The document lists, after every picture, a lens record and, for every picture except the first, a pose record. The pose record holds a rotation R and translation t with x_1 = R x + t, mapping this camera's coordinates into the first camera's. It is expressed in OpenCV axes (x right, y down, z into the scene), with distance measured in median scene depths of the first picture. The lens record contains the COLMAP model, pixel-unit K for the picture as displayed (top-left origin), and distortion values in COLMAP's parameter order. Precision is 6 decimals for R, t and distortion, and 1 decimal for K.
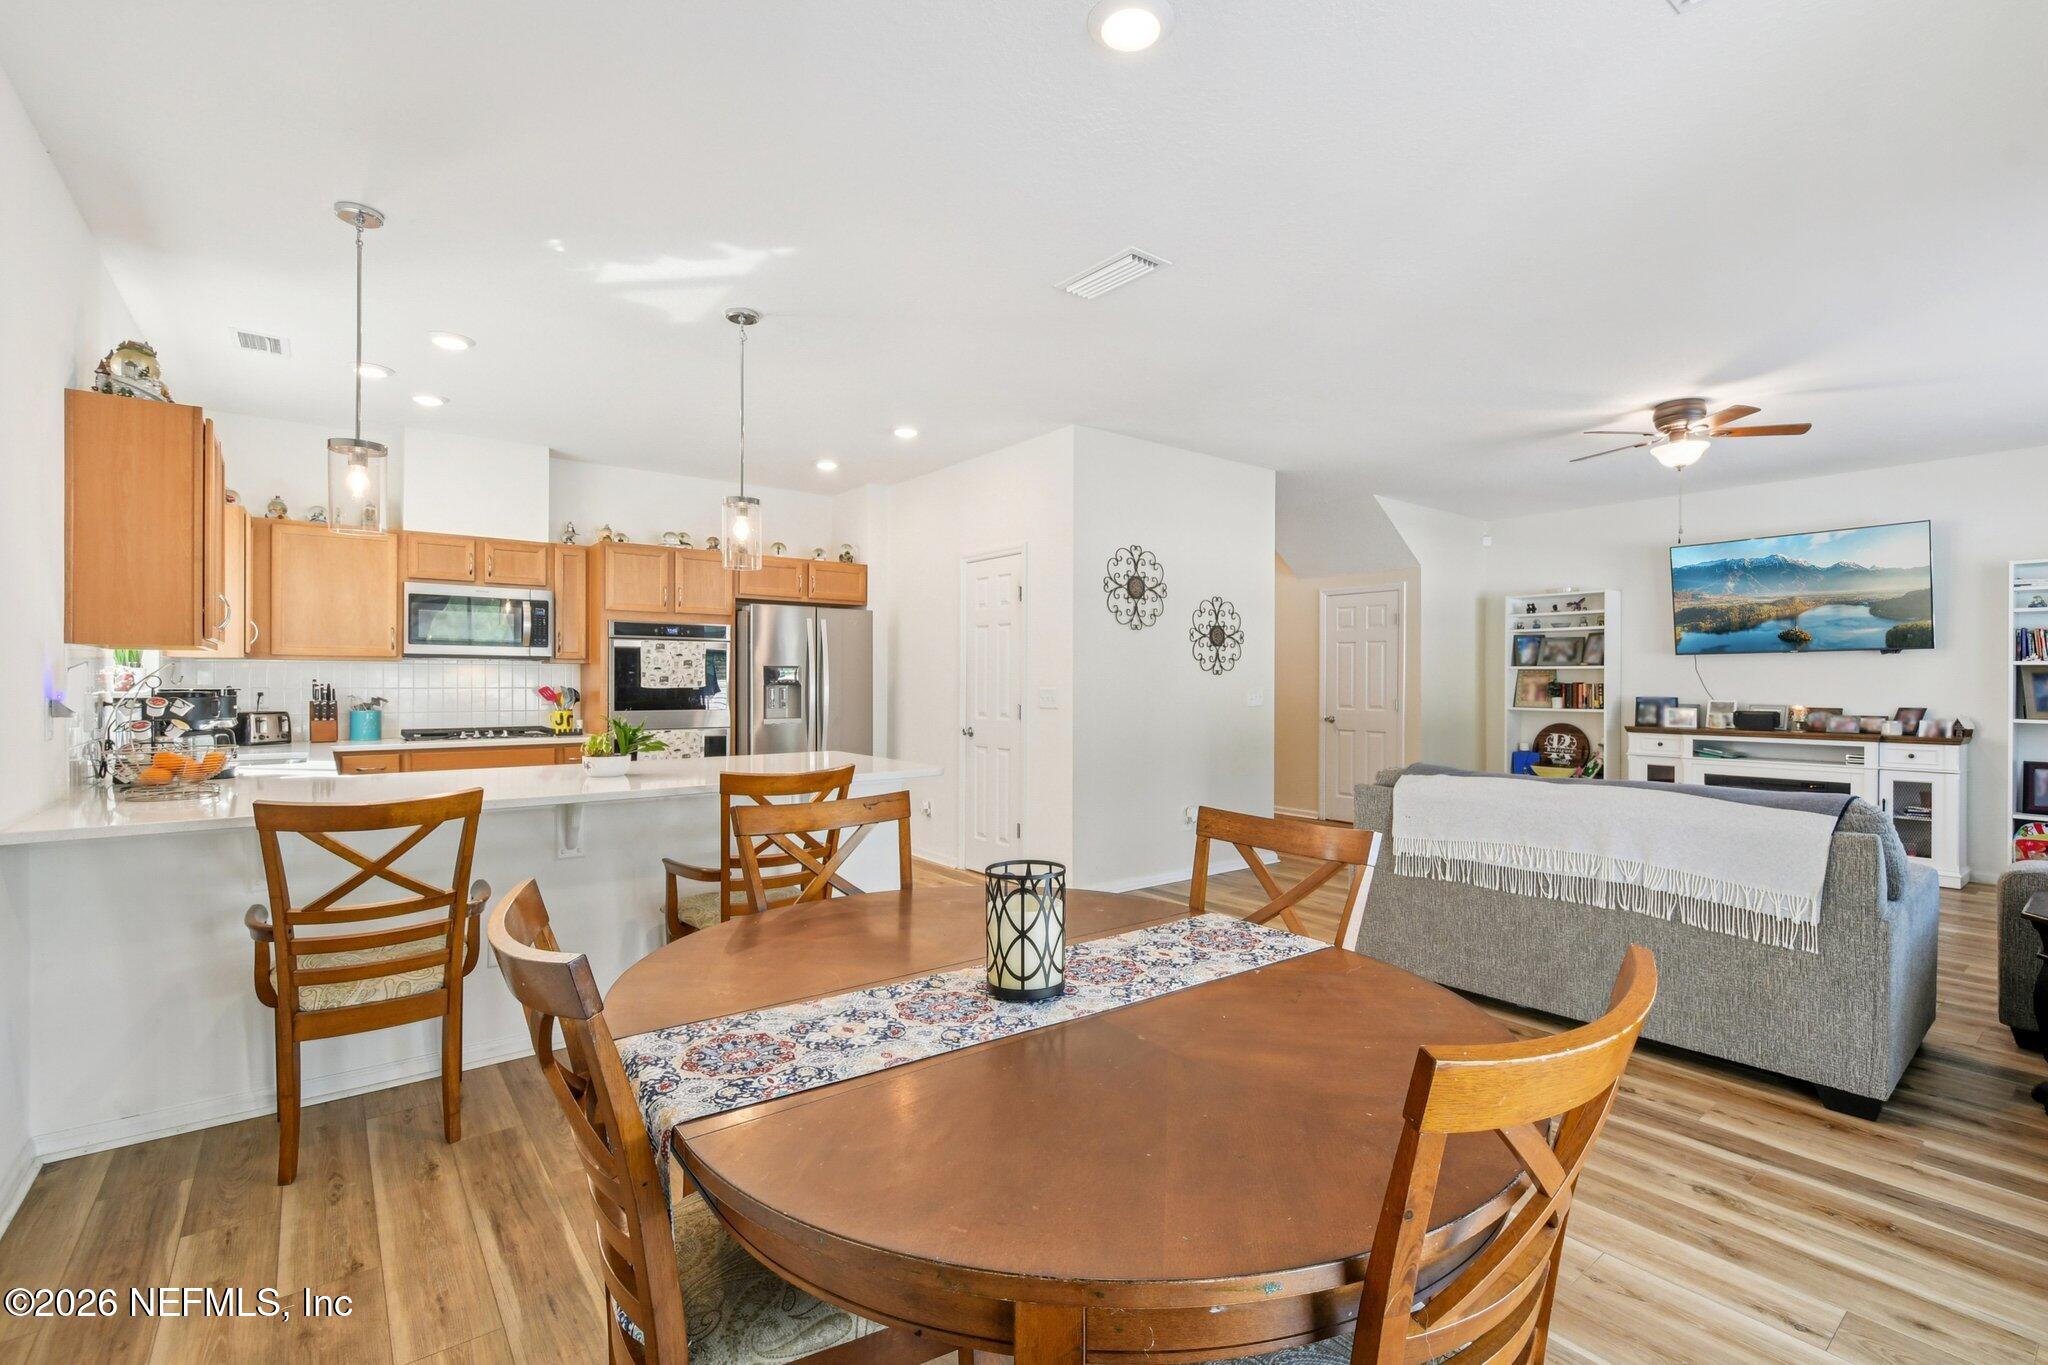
lens RADIAL K [[903.2, 0, 1060.1], [0, 903.2, 681.0], [0, 0, 1]] dist [0.002450, -0.002566]
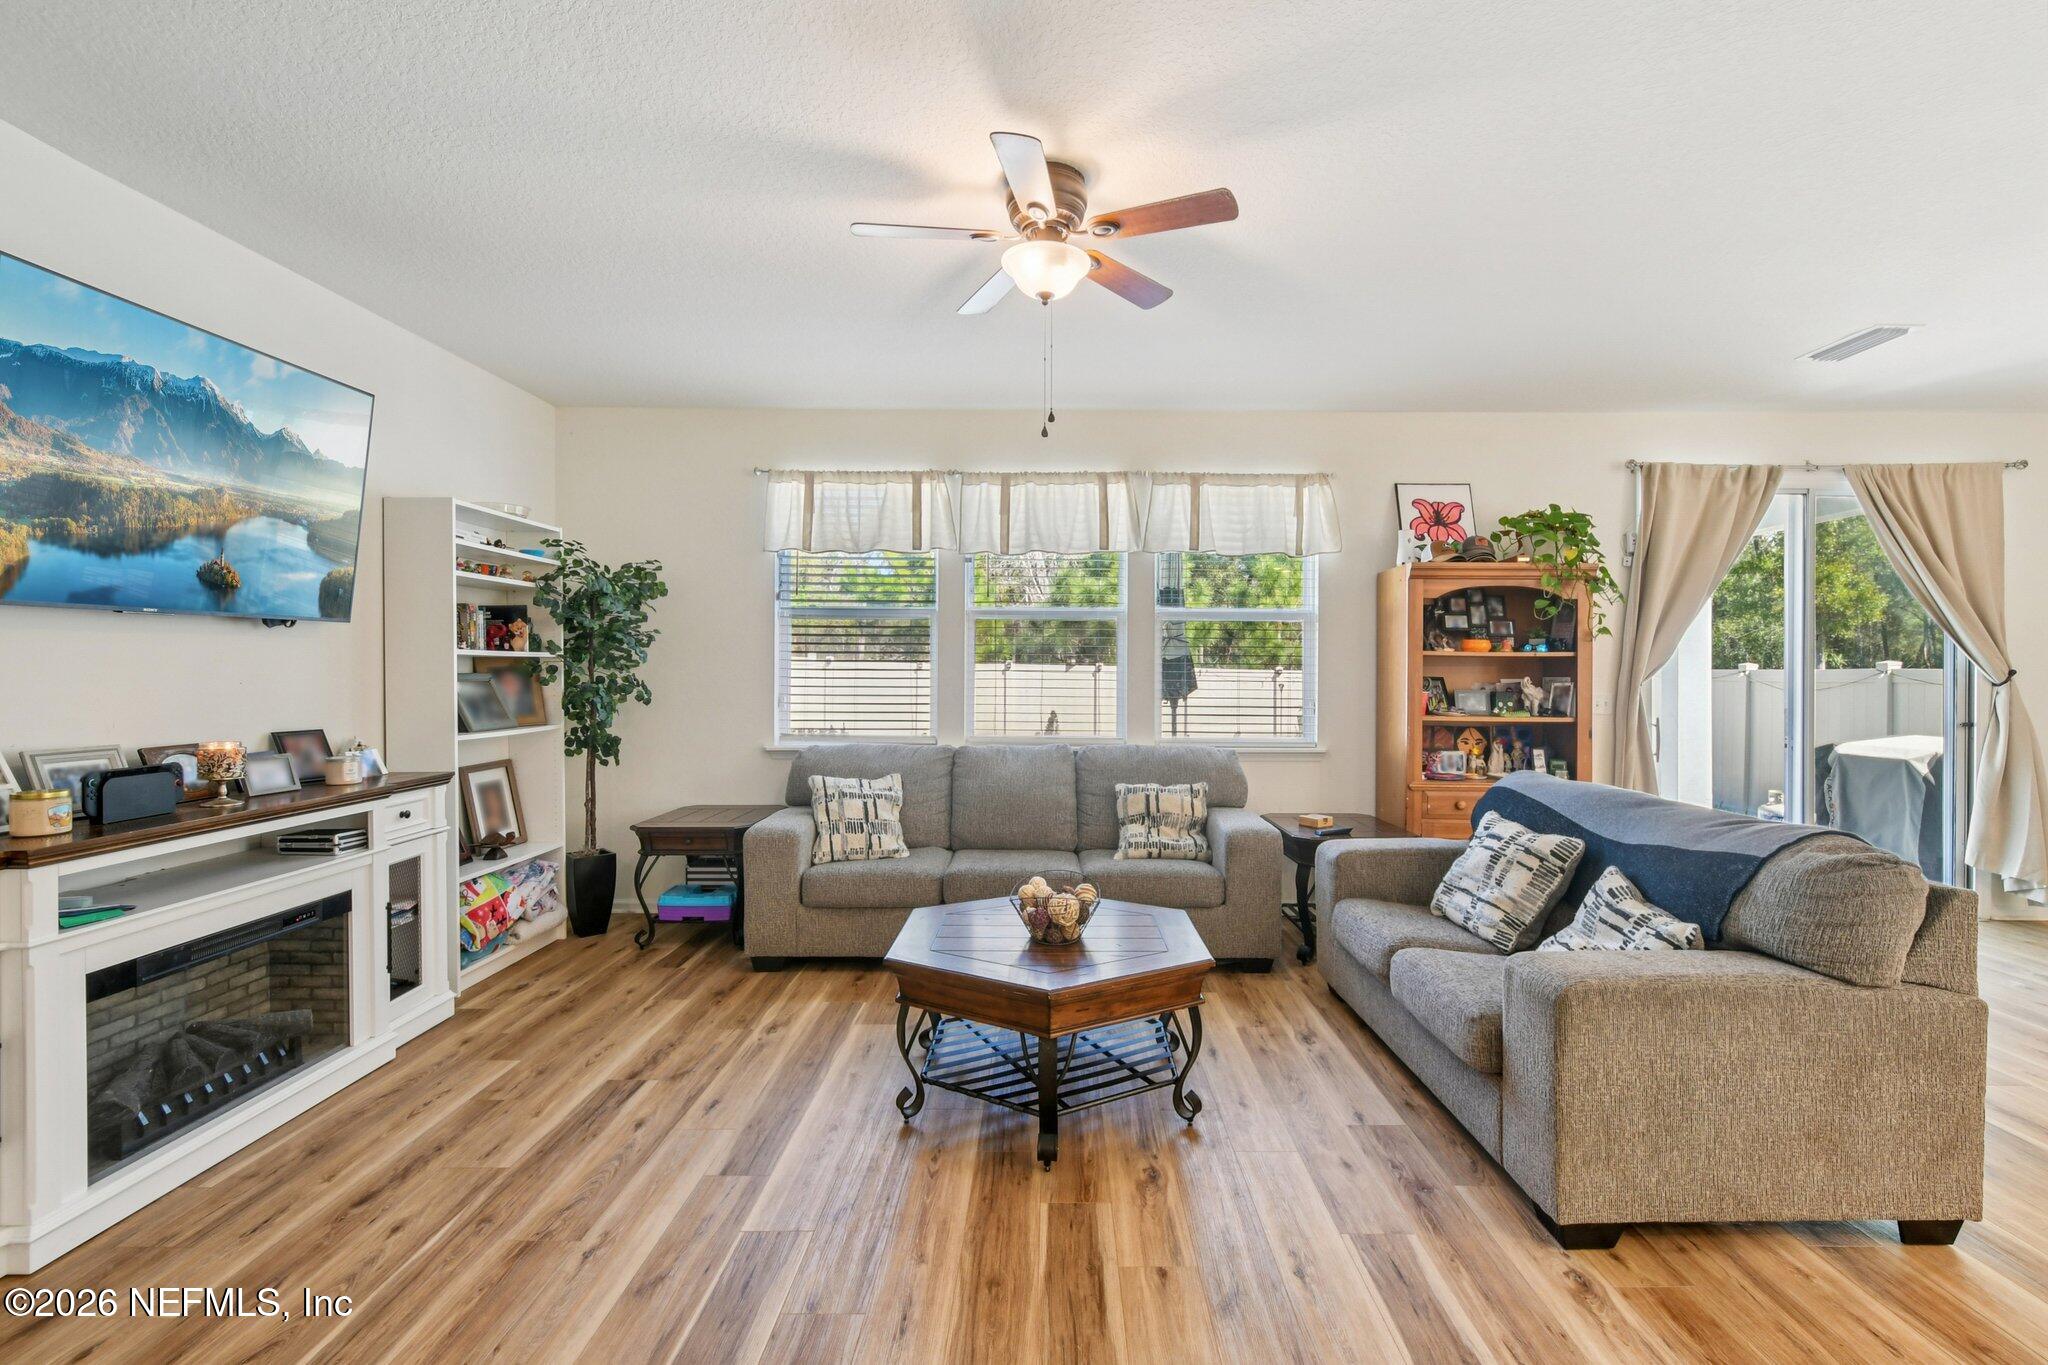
lens RADIAL K [[903.2, 0, 1060.3], [0, 903.2, 670.6], [0, 0, 1]] dist [0.002450, -0.002566]
pose [[-0.771020, -0.005695, 0.636785, 0.264209], [-0.003586, 0.999983, 0.004601, -0.011785], [-0.636800, 0.001264, -0.771028, 1.186645]]
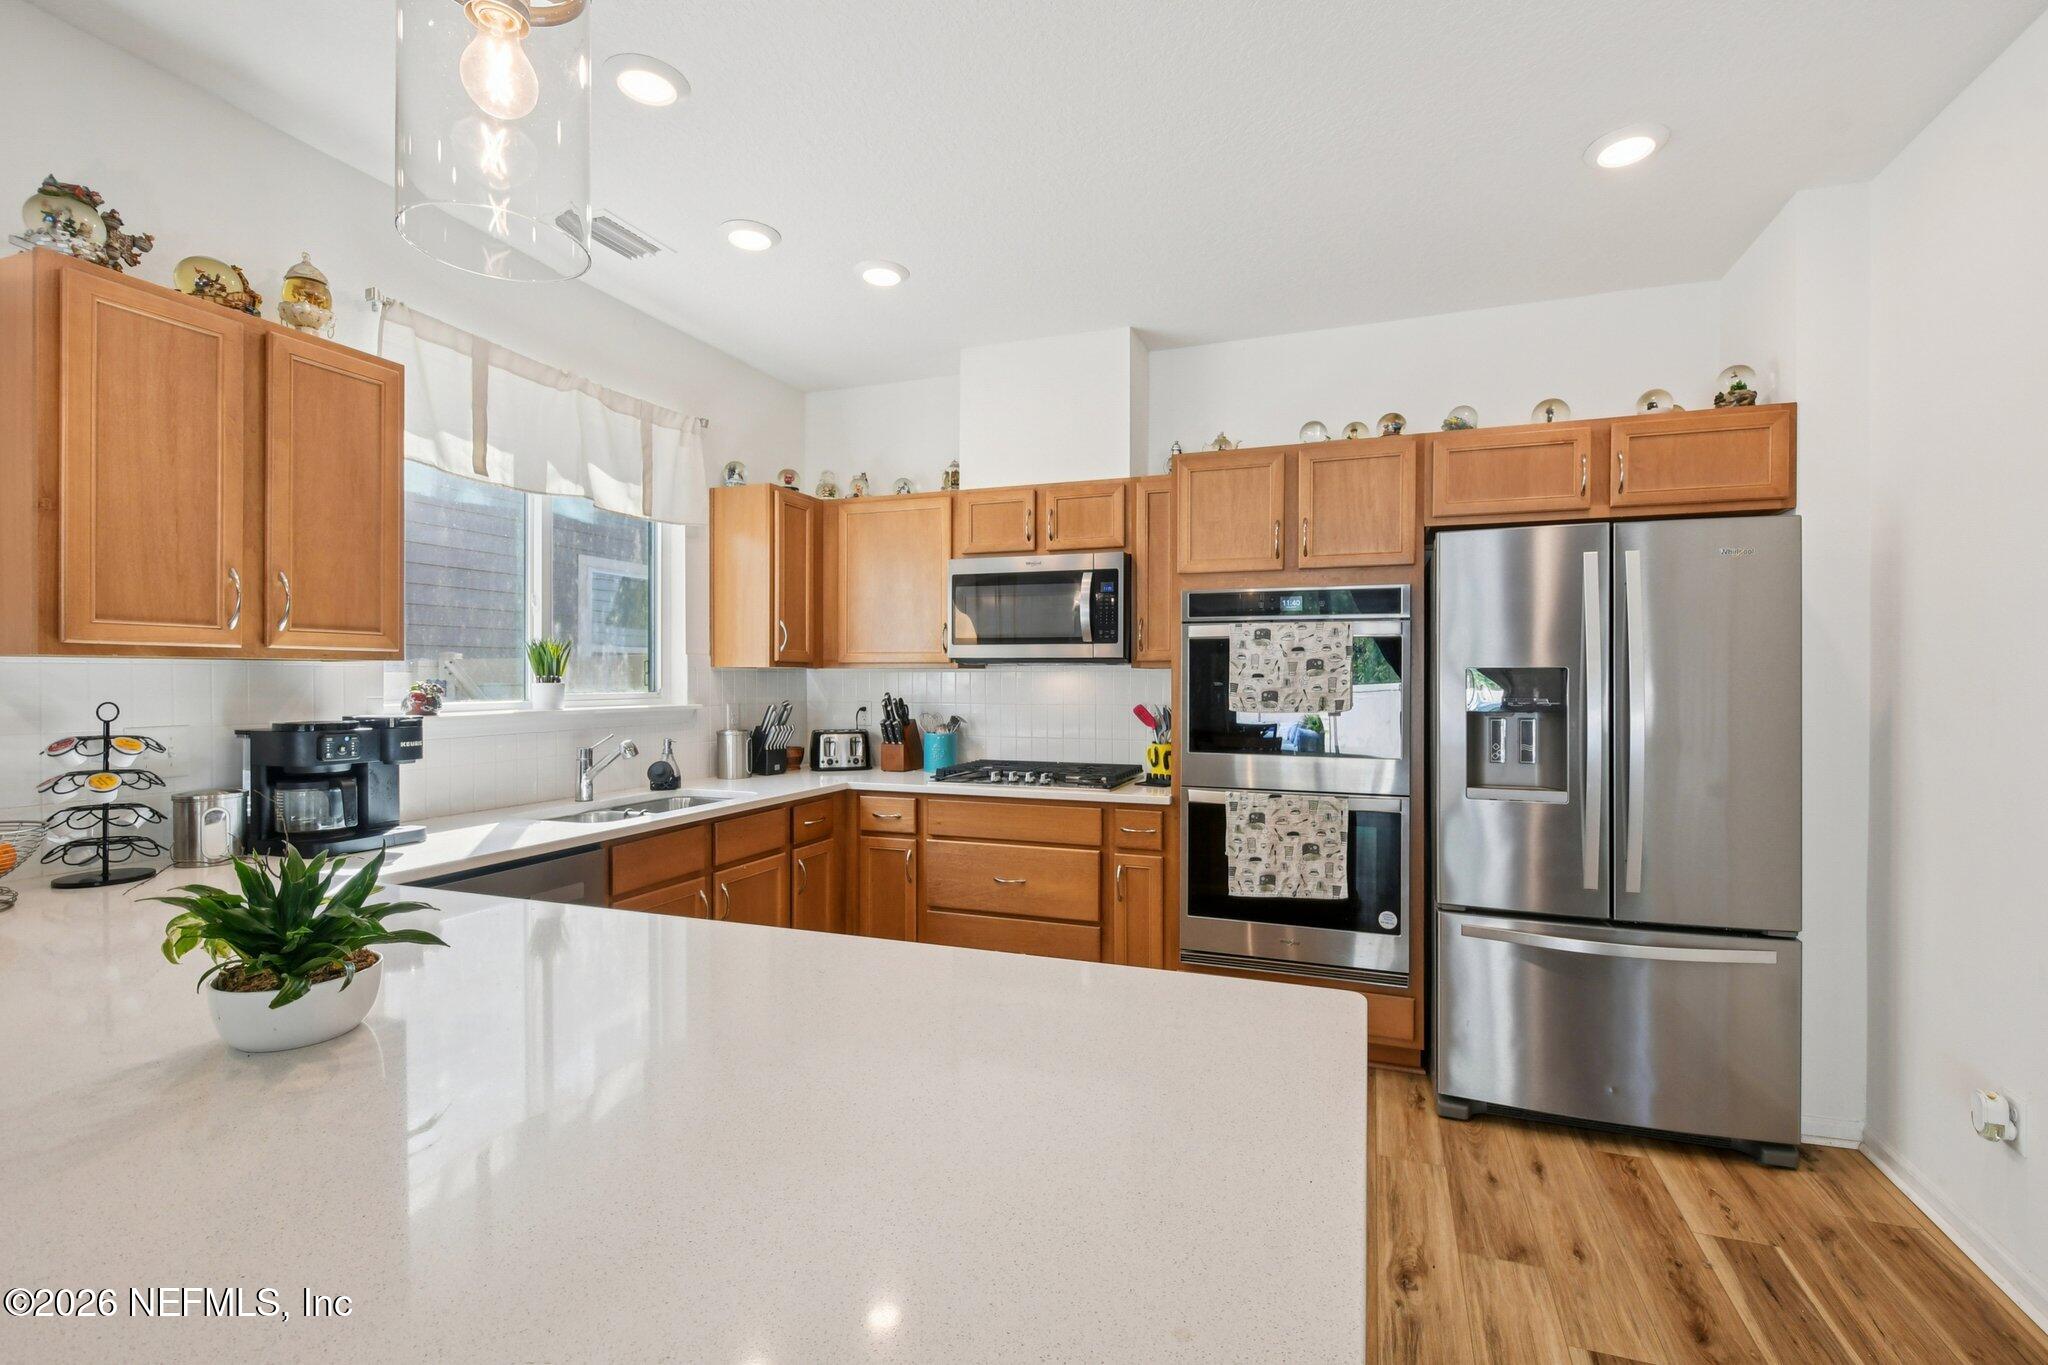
lens RADIAL K [[903.2, 0, 1036.1], [0, 903.2, 682.2], [0, 0, 1]] dist [0.002450, -0.002566]
pose [[0.505207, 0.001224, -0.862997, -0.053587], [-0.000998, 0.999999, 0.000834, -0.010503], [0.862998, 0.000440, 0.505208, 0.623162]]
